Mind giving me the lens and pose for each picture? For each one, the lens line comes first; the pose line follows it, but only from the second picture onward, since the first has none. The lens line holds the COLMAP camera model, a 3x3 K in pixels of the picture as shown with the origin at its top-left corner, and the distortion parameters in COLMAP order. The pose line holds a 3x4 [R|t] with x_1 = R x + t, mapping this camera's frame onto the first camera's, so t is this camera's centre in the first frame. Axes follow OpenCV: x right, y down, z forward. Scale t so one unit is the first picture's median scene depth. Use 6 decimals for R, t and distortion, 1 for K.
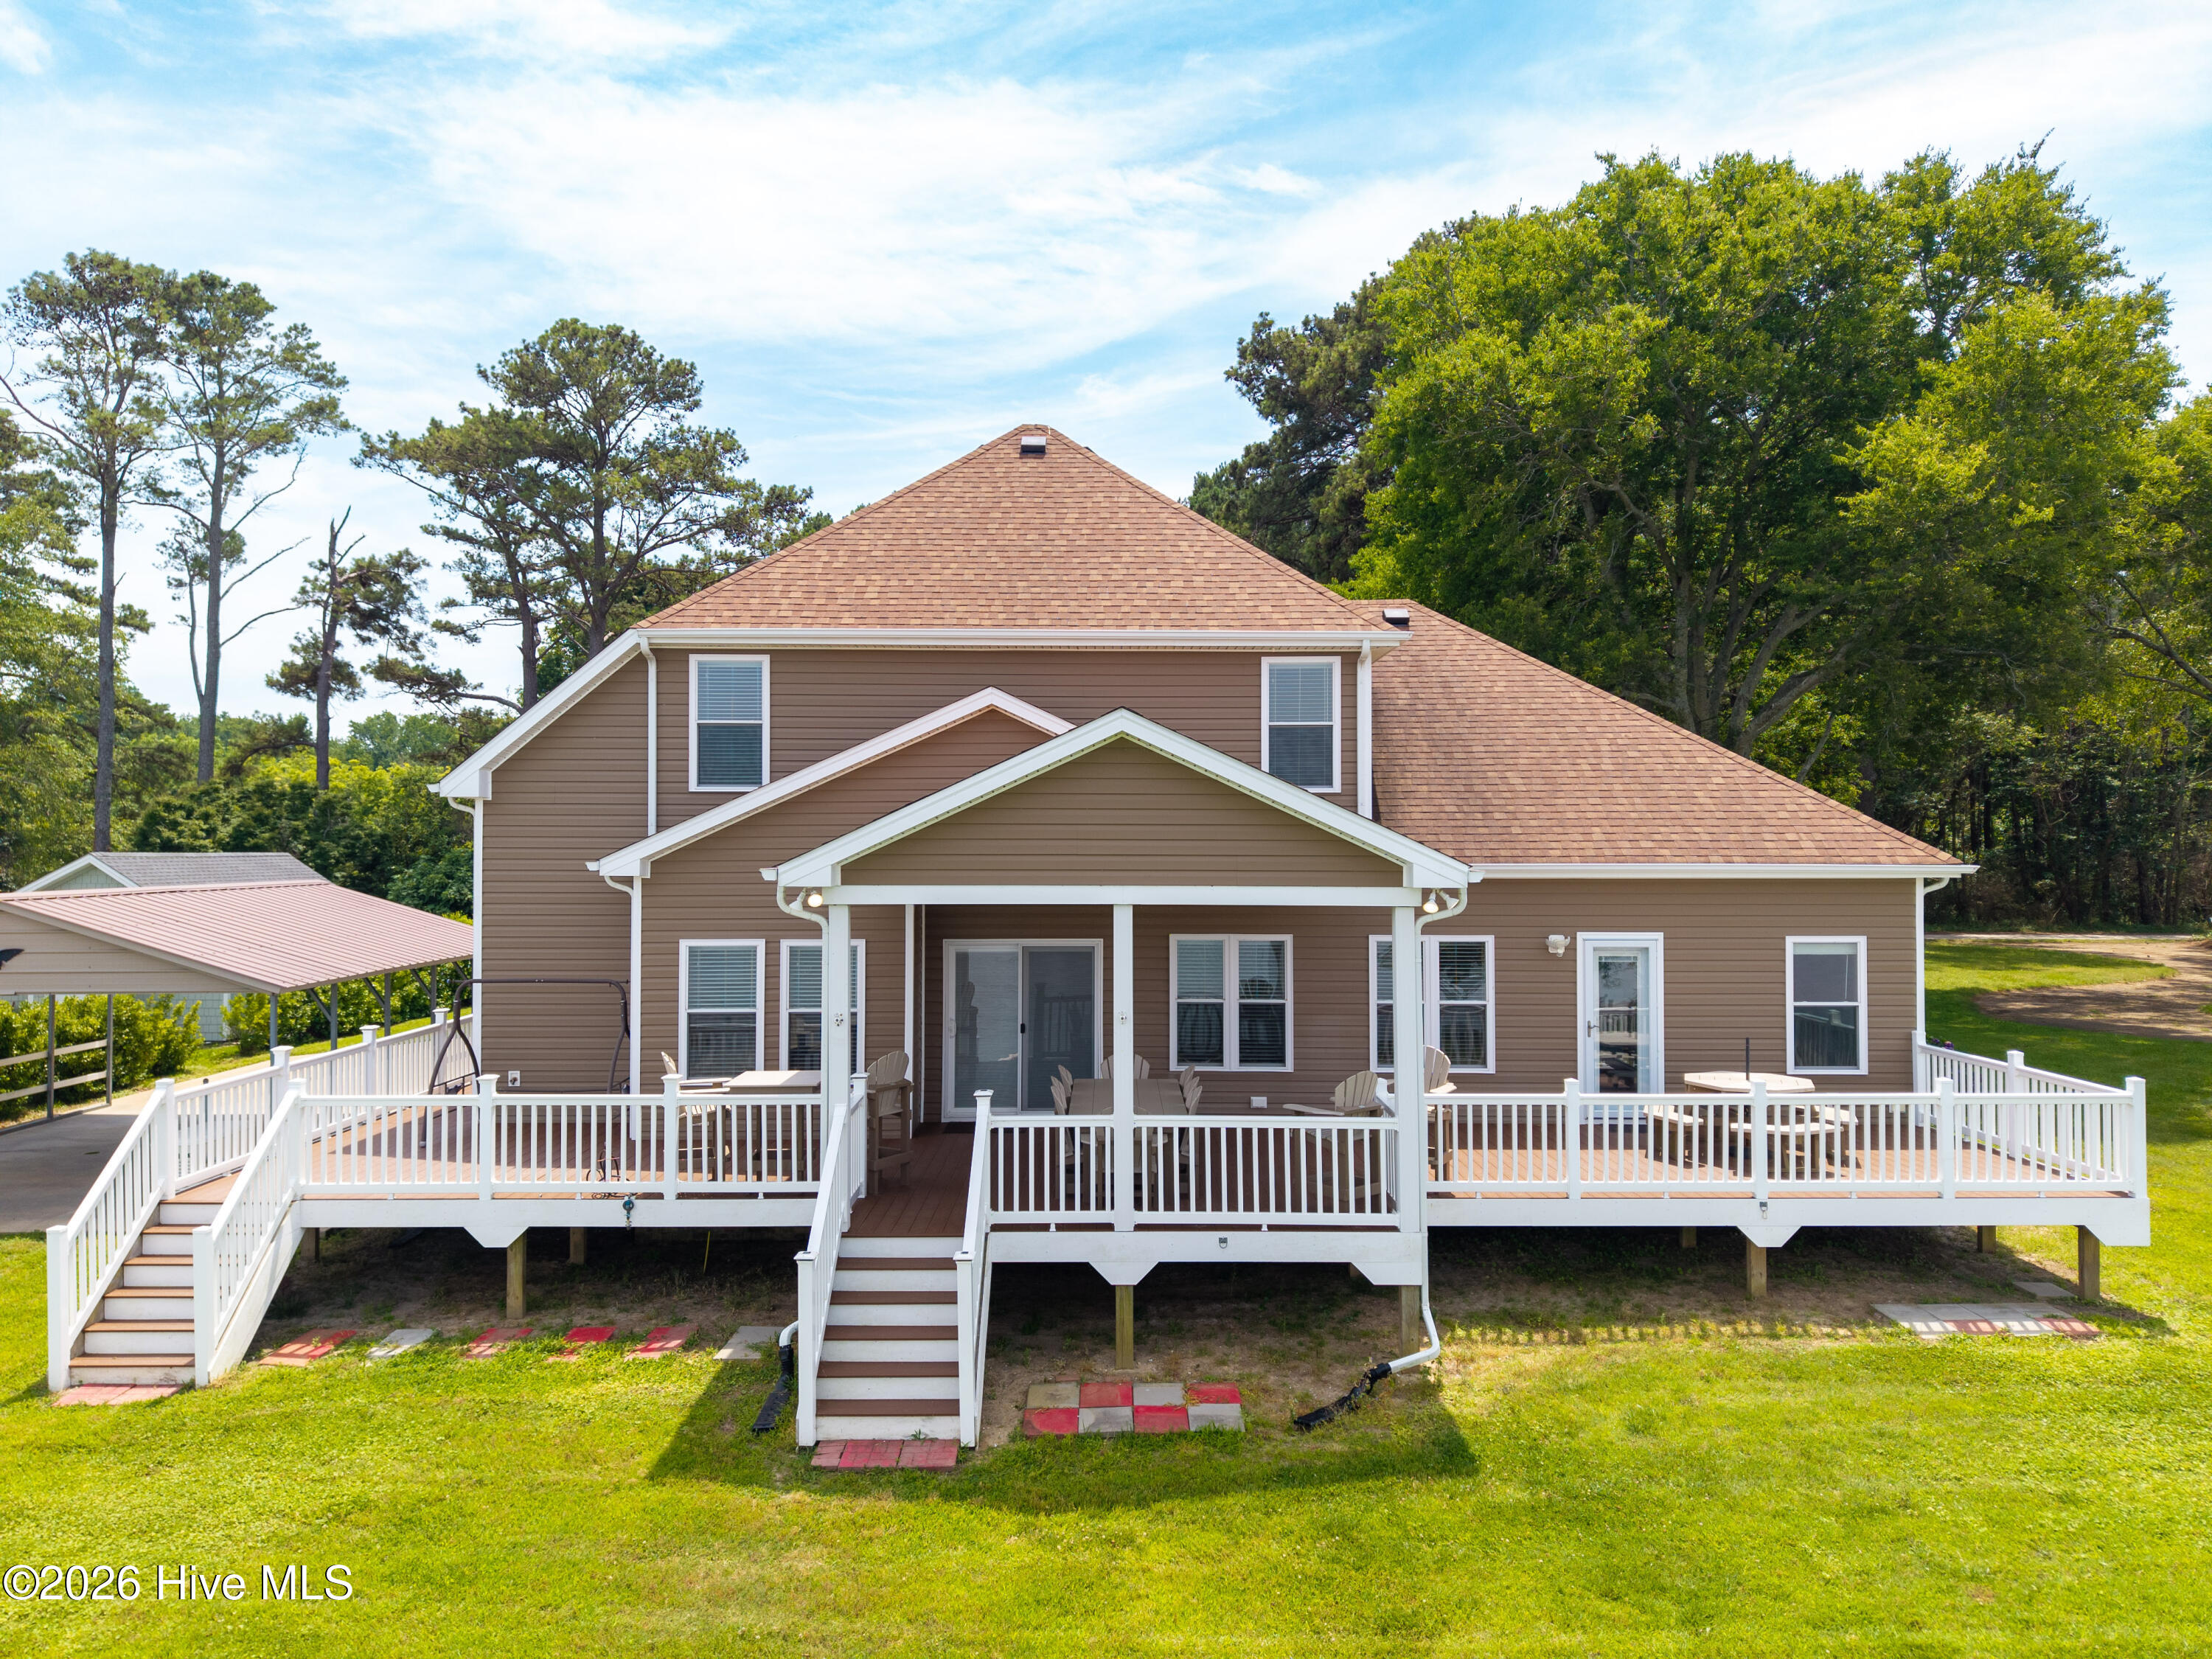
lens RADIAL K [[1530.6, 0, 1121.3], [0, 1530.6, 848.2], [0, 0, 1]] dist [0.048164, -0.033186]
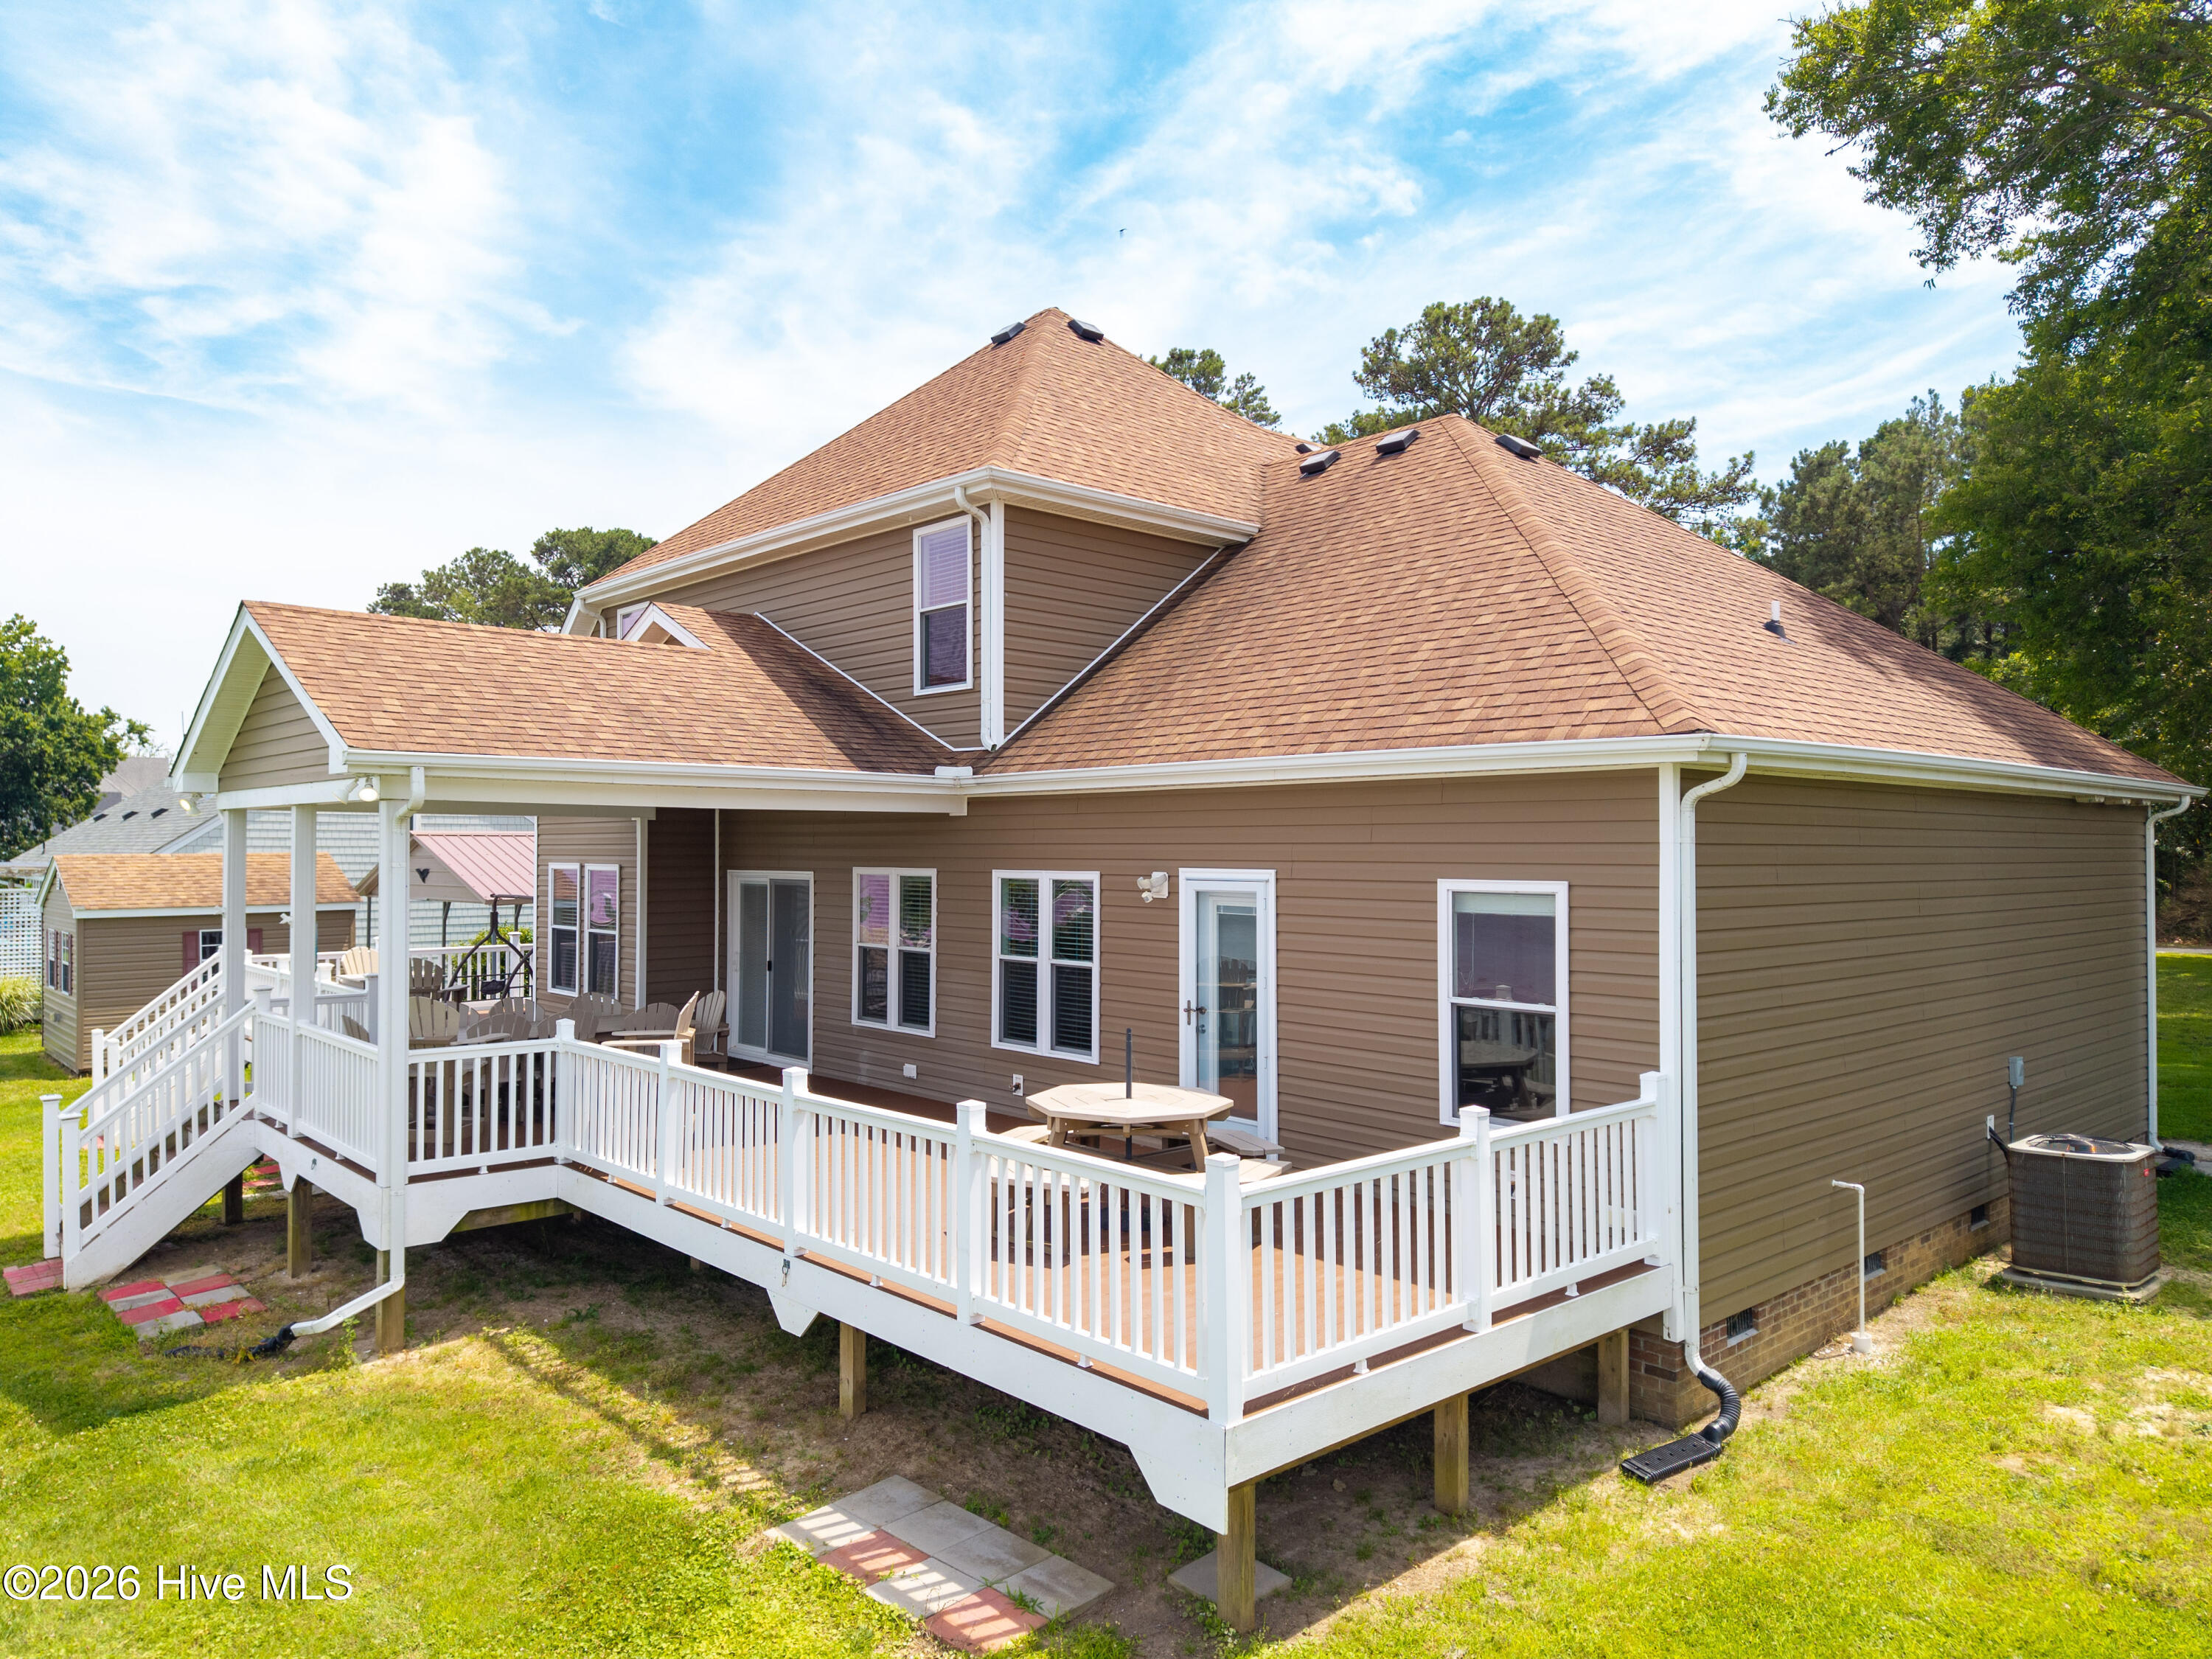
lens RADIAL K [[1505.6, 0, 1183.6], [0, 1505.6, 865.4], [0, 0, 1]] dist [0.033561, -0.015966]
pose [[0.657230, 0.011513, -0.753602, 1.003510], [-0.003301, 0.999918, 0.012397, 0.058017], [0.753683, -0.005660, 0.657214, 0.720342]]
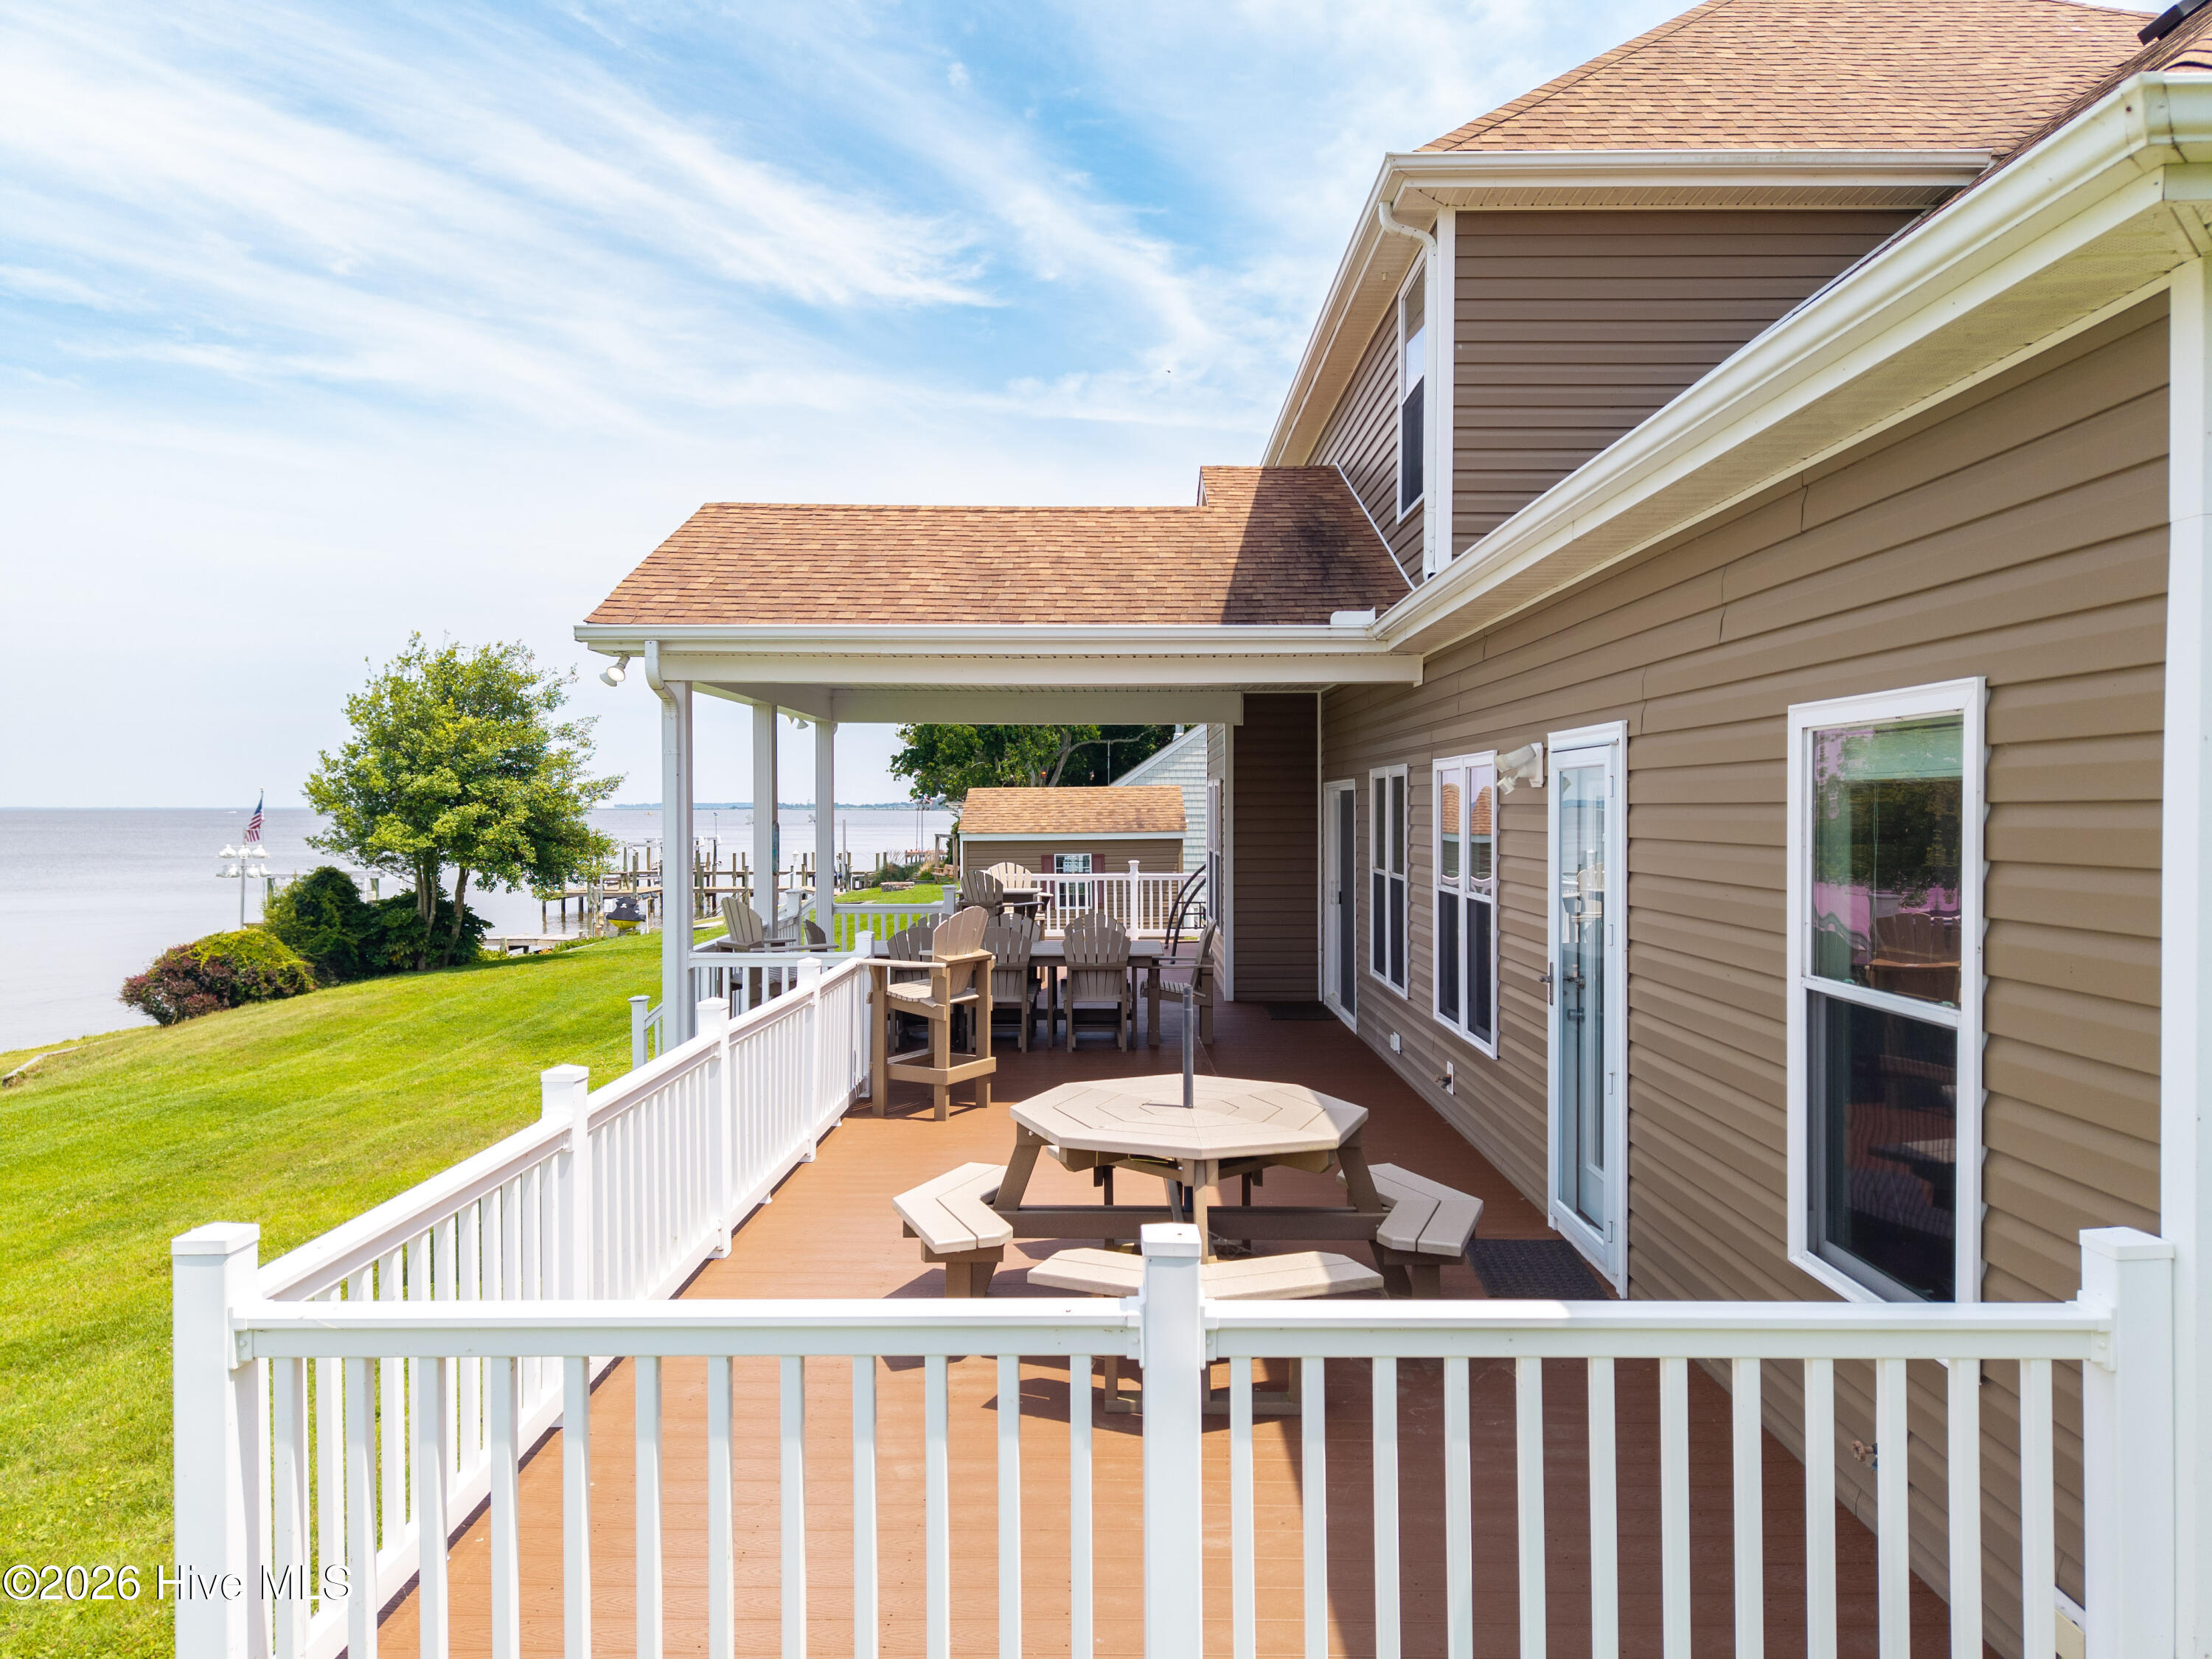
lens RADIAL K [[1530.6, 0, 1121.3], [0, 1530.6, 848.2], [0, 0, 1]] dist [0.048164, -0.033186]
pose [[-0.041369, 0.026473, -0.998793, 0.874142], [-0.010232, 0.999585, 0.026918, 0.095053], [0.999092, 0.011333, -0.041081, 1.150120]]
